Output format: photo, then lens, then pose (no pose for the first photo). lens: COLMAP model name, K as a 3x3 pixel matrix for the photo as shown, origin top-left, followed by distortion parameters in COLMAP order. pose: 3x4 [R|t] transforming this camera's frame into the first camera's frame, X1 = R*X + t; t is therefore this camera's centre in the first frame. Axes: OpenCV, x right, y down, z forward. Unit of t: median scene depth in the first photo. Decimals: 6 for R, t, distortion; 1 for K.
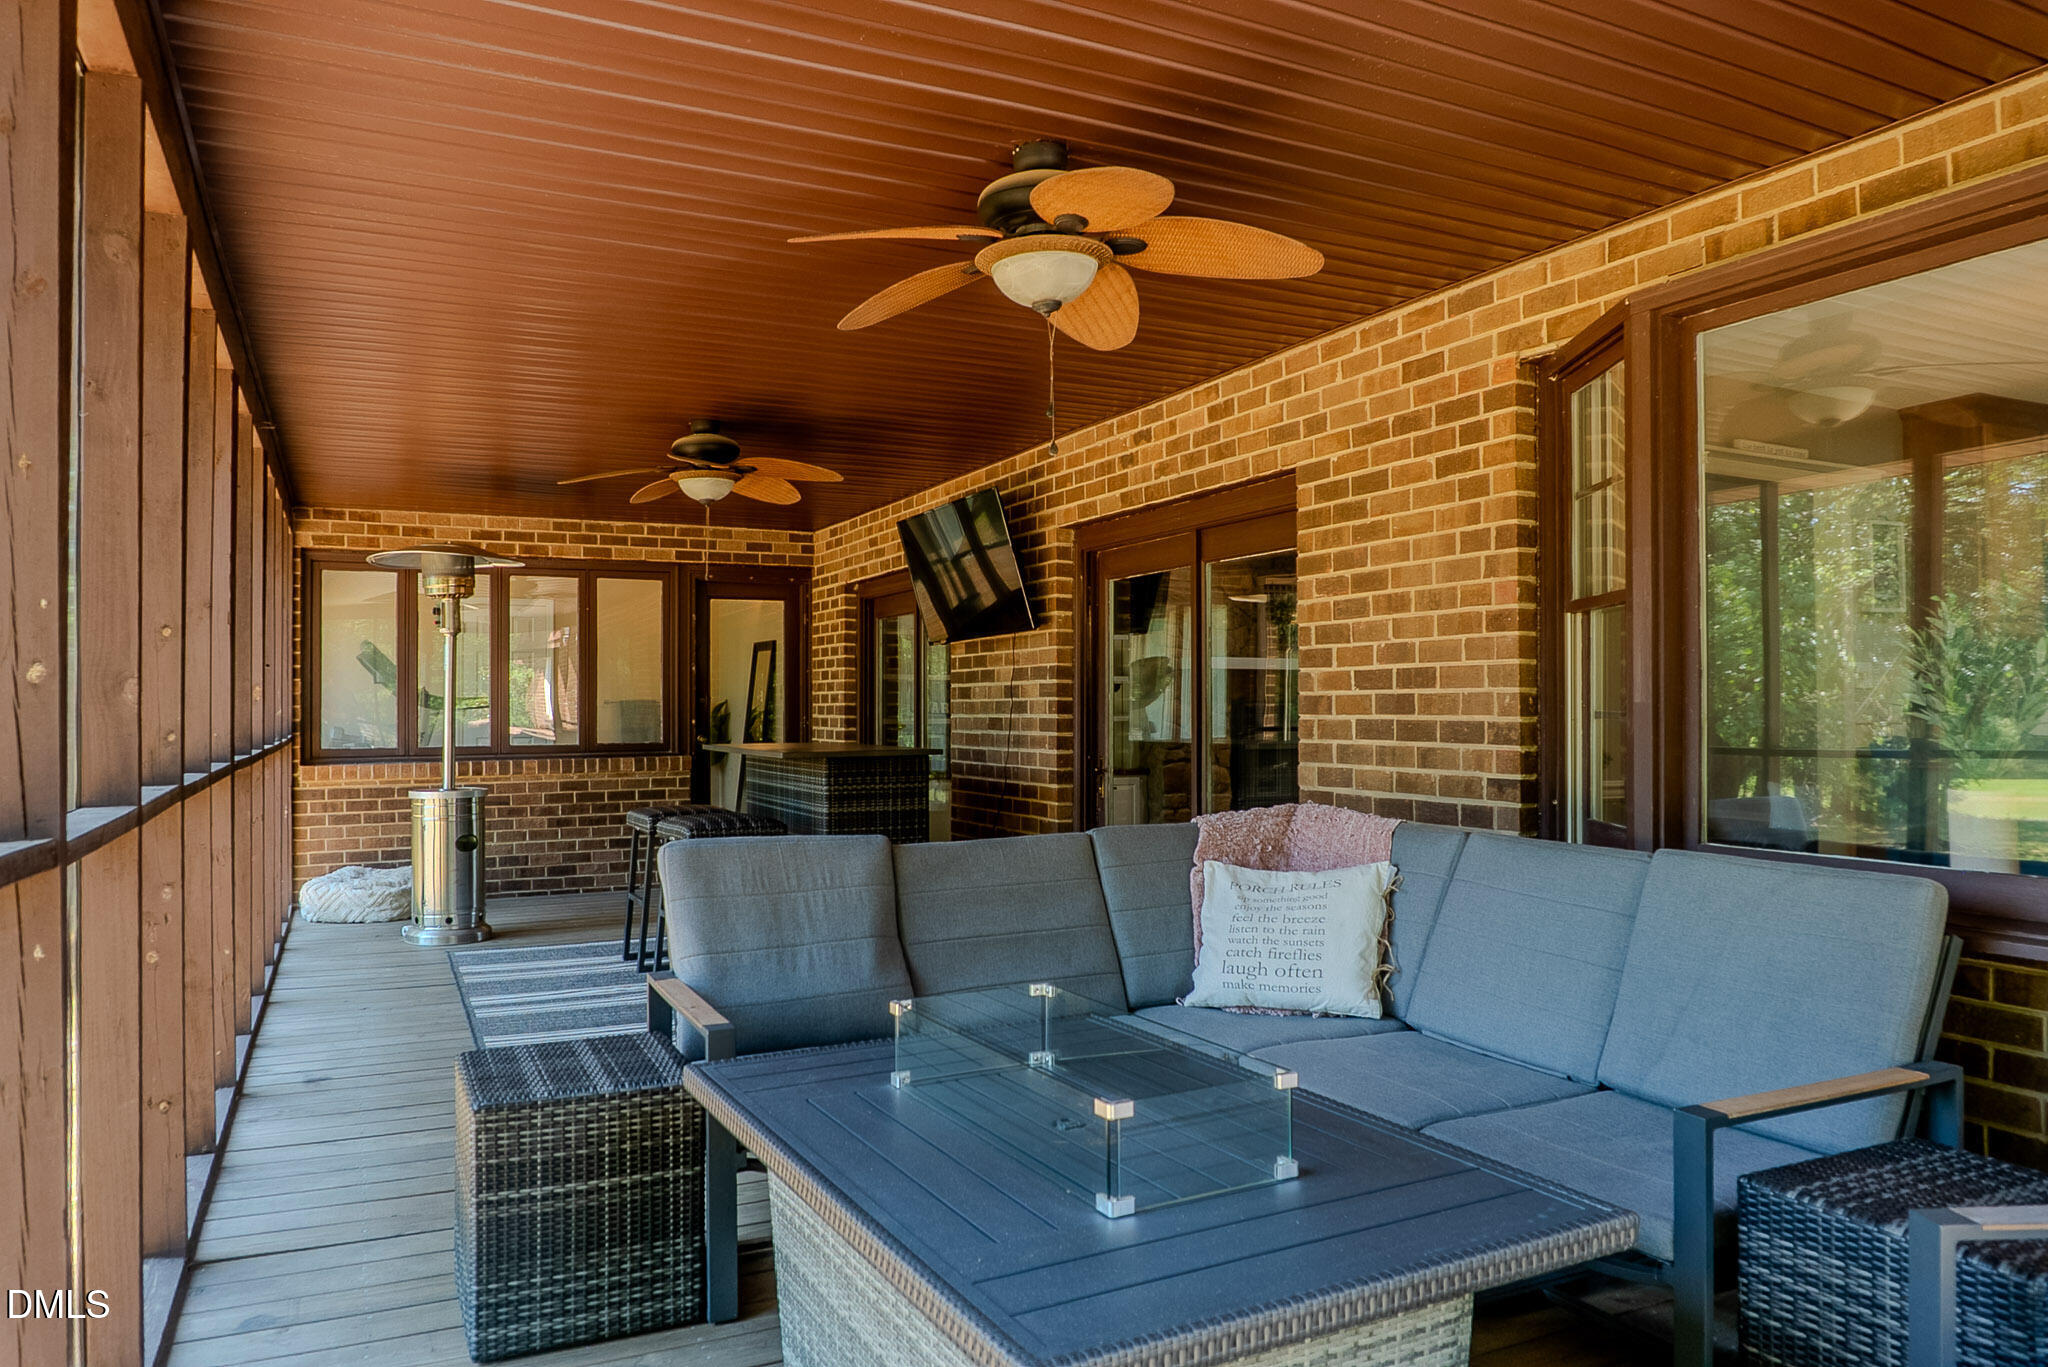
lens RADIAL K [[1394.6, 0, 1028.2], [0, 1394.6, 684.6], [0, 0, 1]] dist [-0.025569, 0.002647]
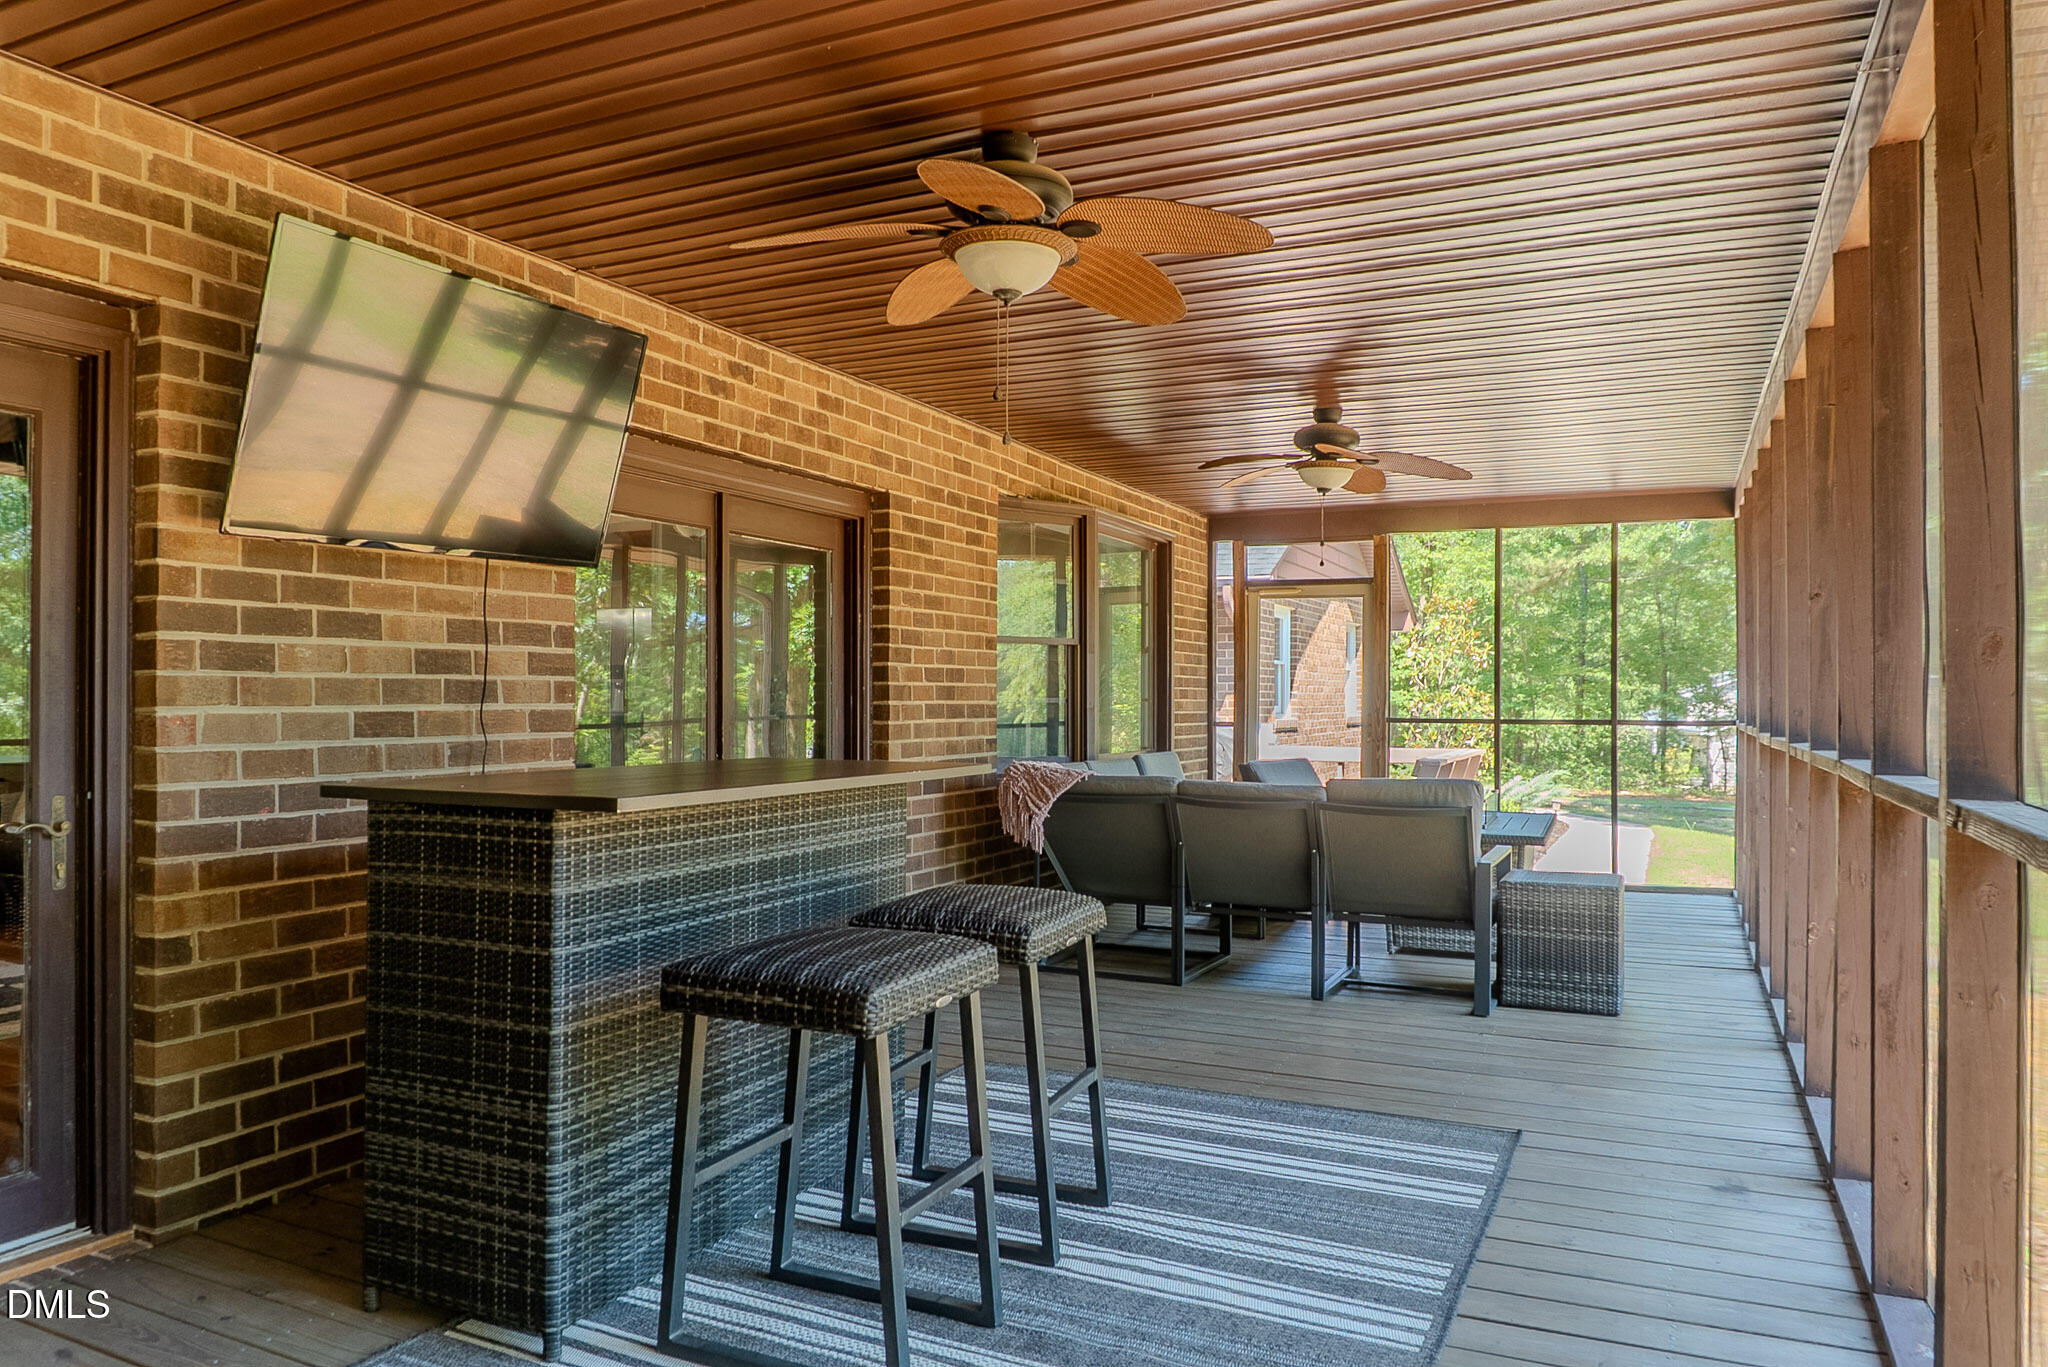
lens RADIAL K [[1394.6, 0, 1019.2], [0, 1394.6, 690.5], [0, 0, 1]] dist [-0.025569, 0.002647]
pose [[-0.627550, 0.008272, 0.778533, -0.363370], [-0.009758, 0.999781, -0.018488, 0.015201], [-0.778515, -0.019199, -0.627332, 0.749437]]
